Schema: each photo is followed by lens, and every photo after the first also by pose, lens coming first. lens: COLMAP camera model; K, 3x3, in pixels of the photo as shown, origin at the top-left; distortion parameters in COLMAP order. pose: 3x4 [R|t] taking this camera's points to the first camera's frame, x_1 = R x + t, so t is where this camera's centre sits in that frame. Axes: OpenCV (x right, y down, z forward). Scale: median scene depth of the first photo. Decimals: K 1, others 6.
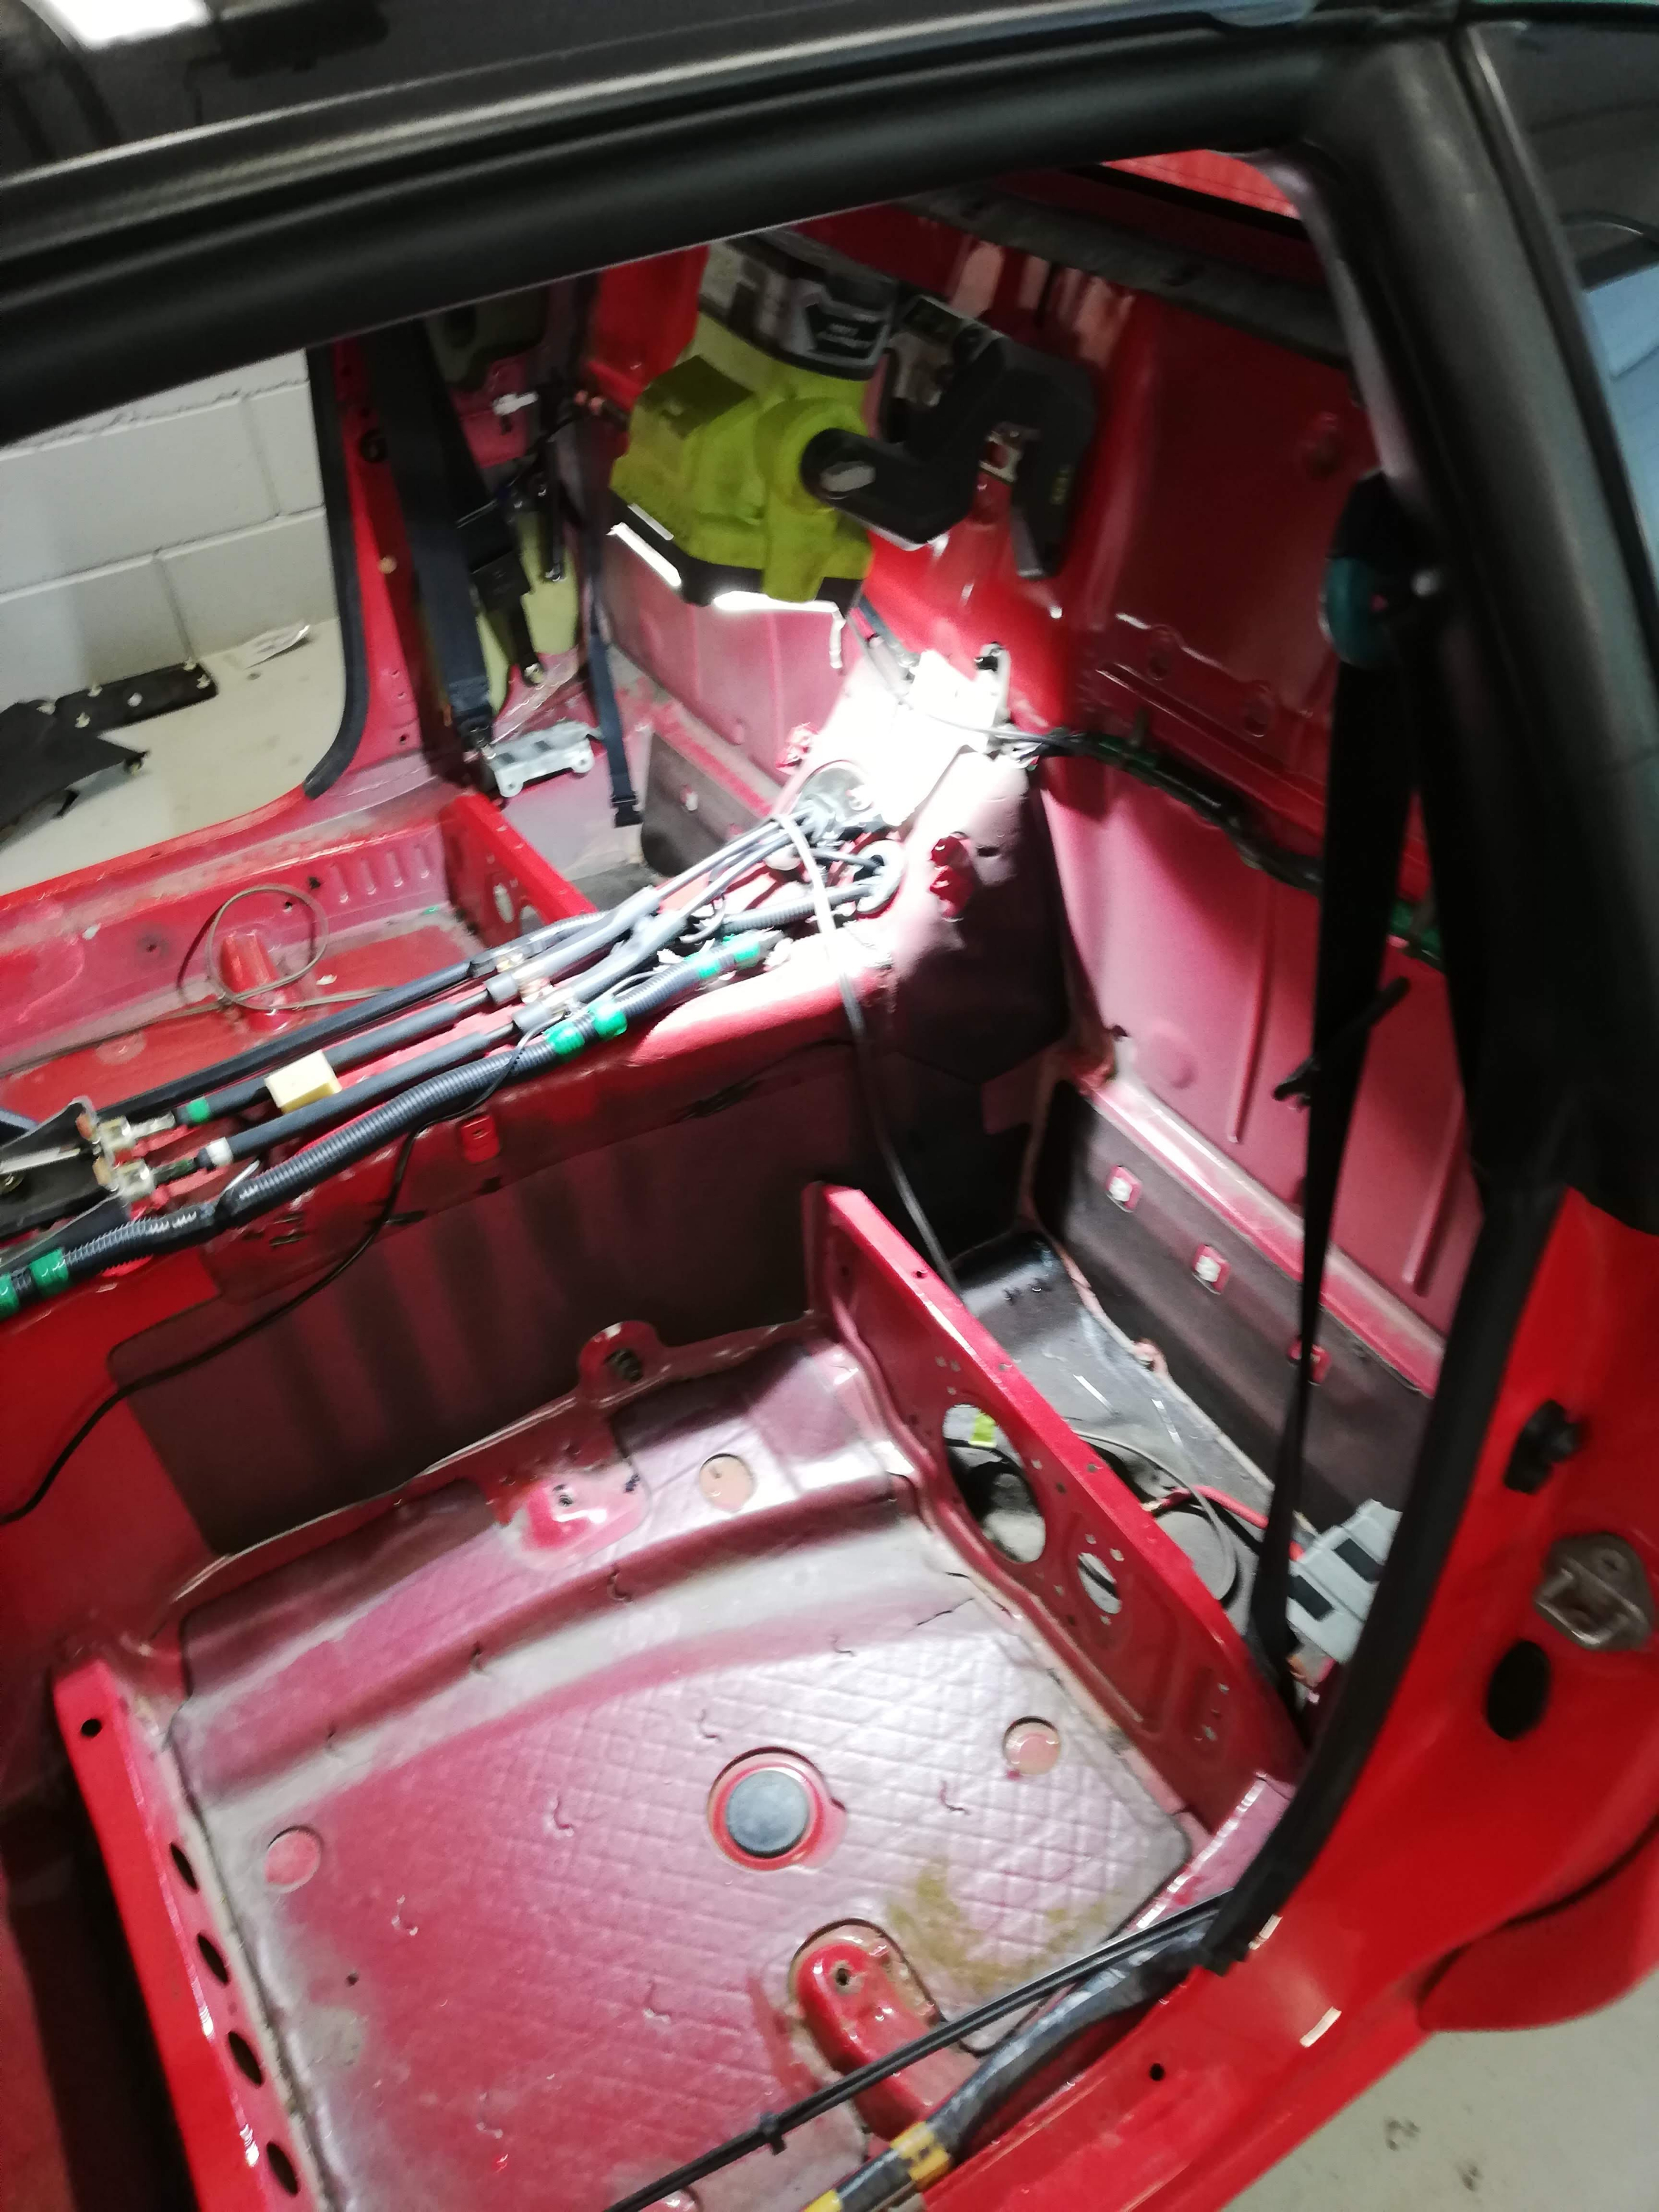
lens RADIAL K [[1649.4, 0, 832.4], [0, 1649.4, 1077.9], [0, 0, 1]] dist [0.003562, -0.086234]
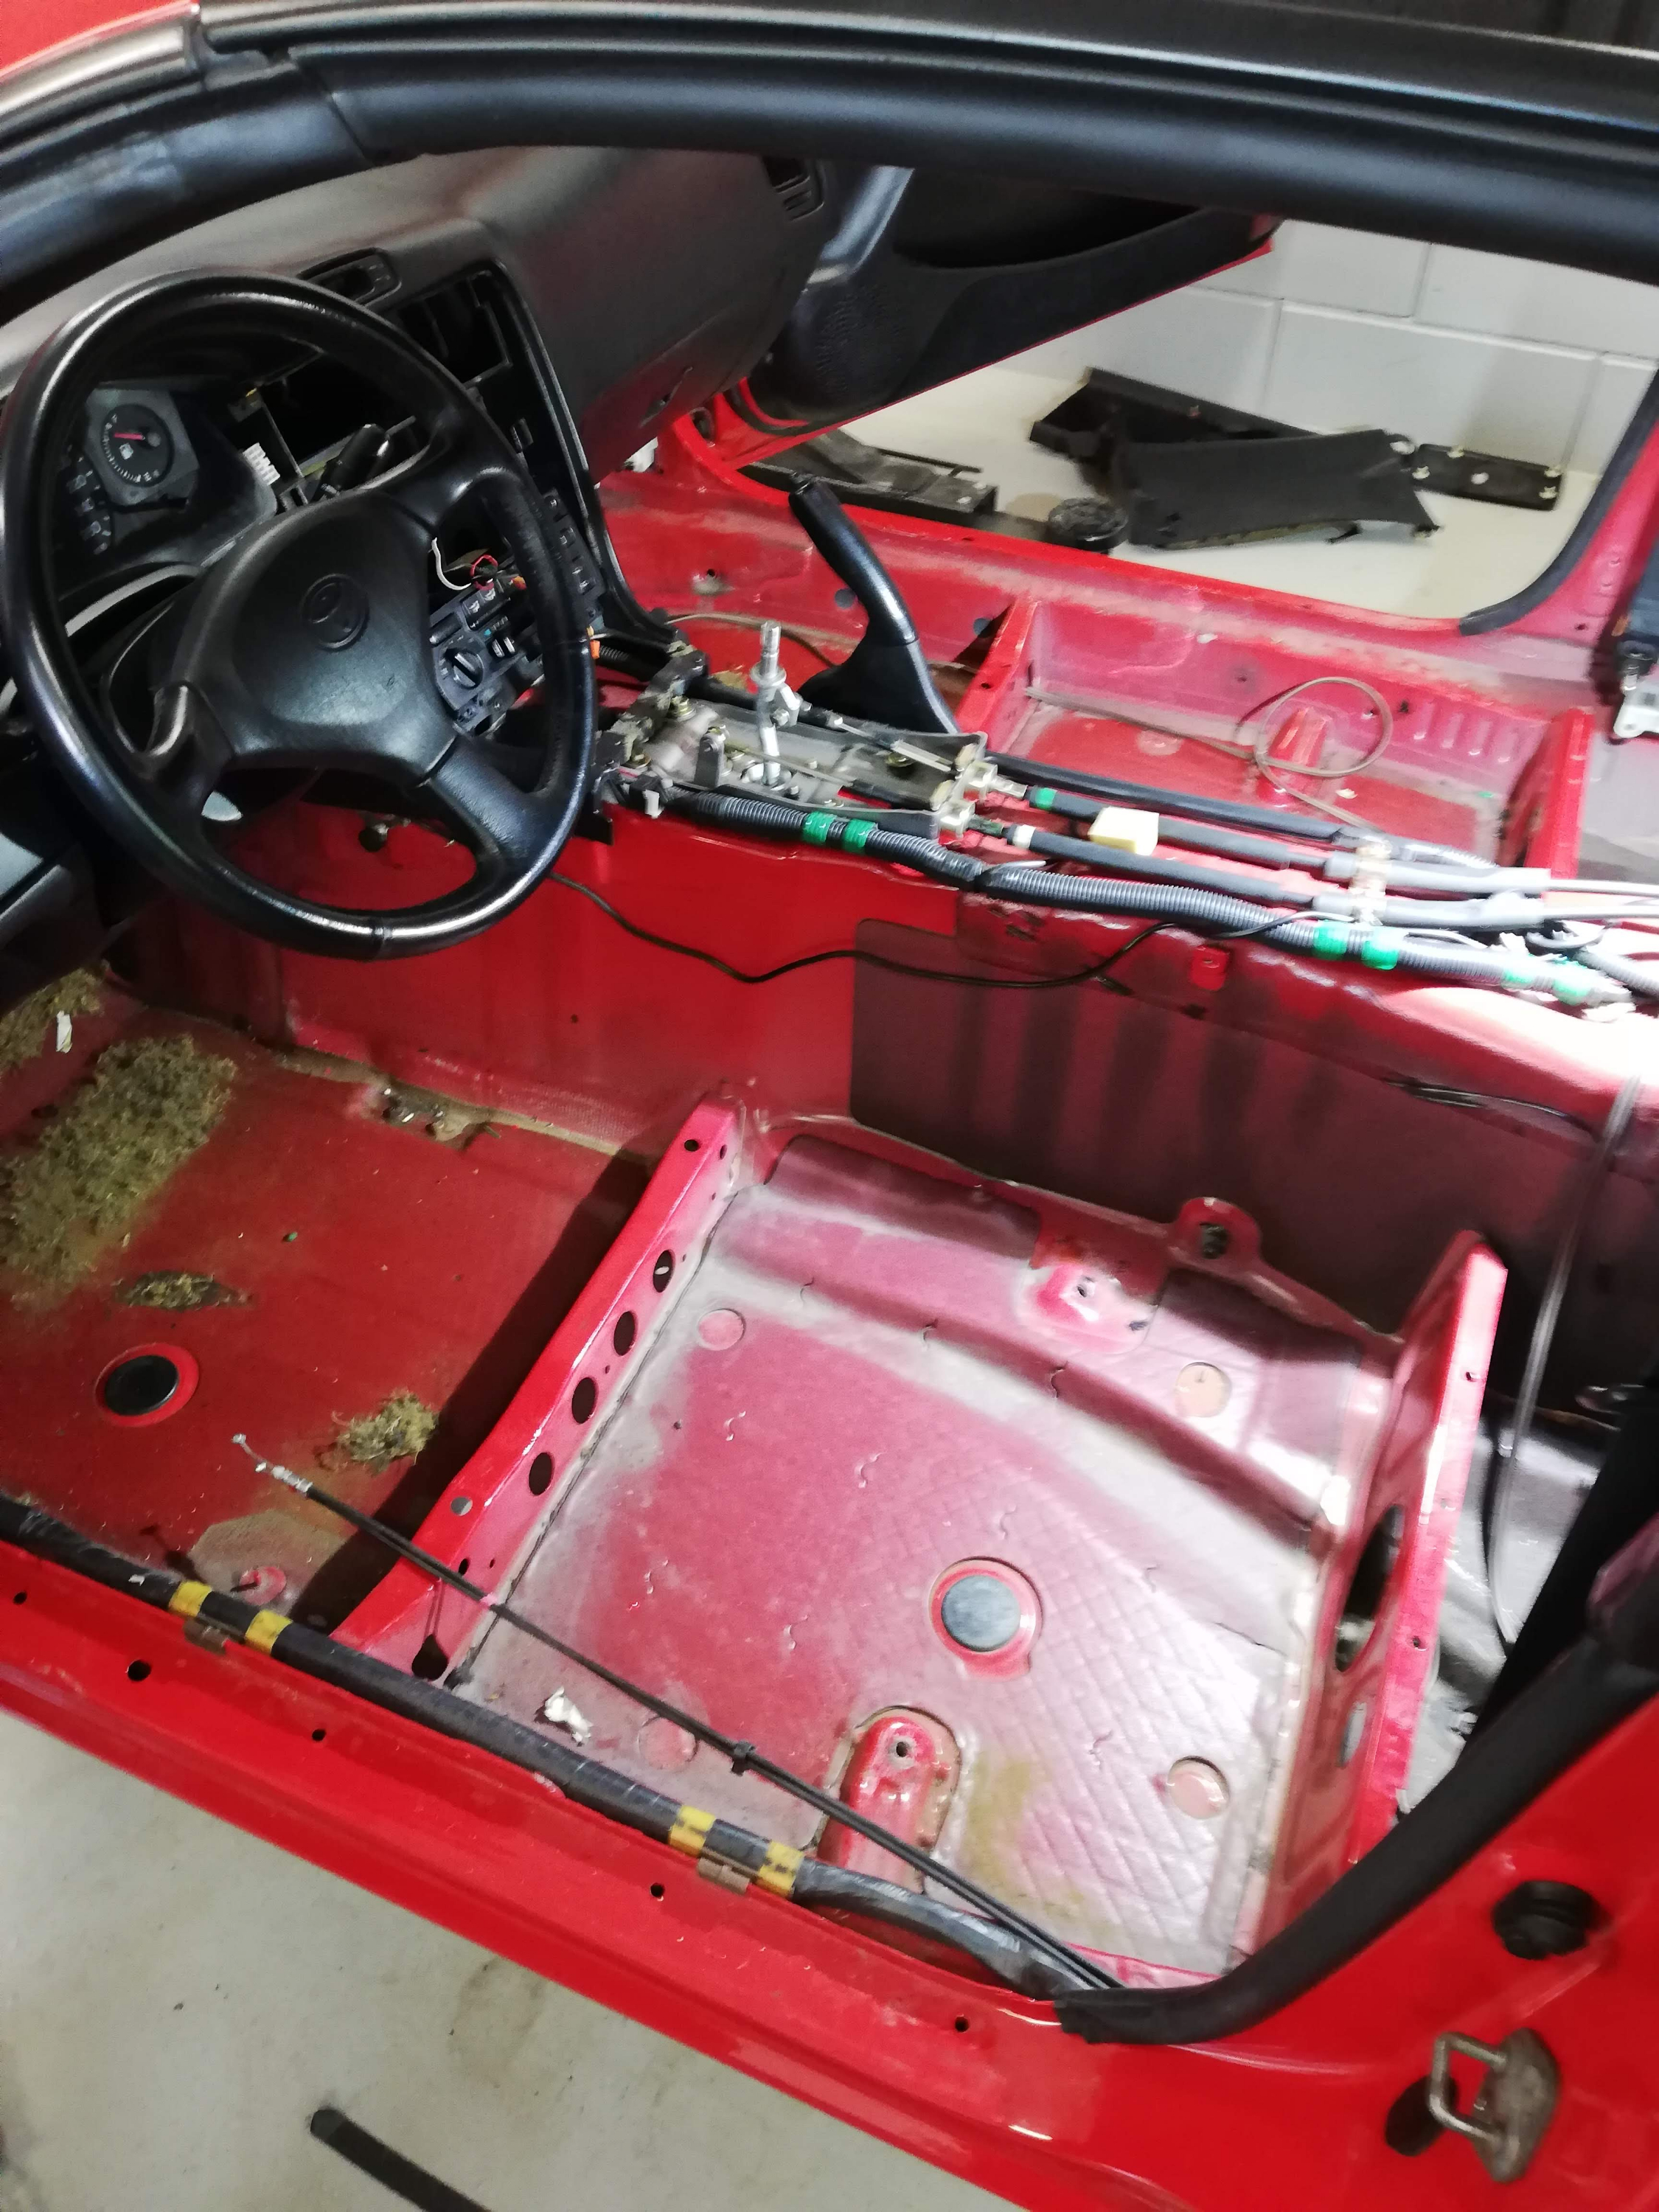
lens RADIAL K [[1677.3, 0, 829.5], [0, 1677.3, 1106.0], [0, 0, 1]] dist [-0.001981, -0.106658]
pose [[0.546212, 0.629878, -0.552184, 0.281037], [-0.543459, 0.768113, 0.338607, -0.118335], [0.637421, 0.115138, 0.761865, 0.052111]]
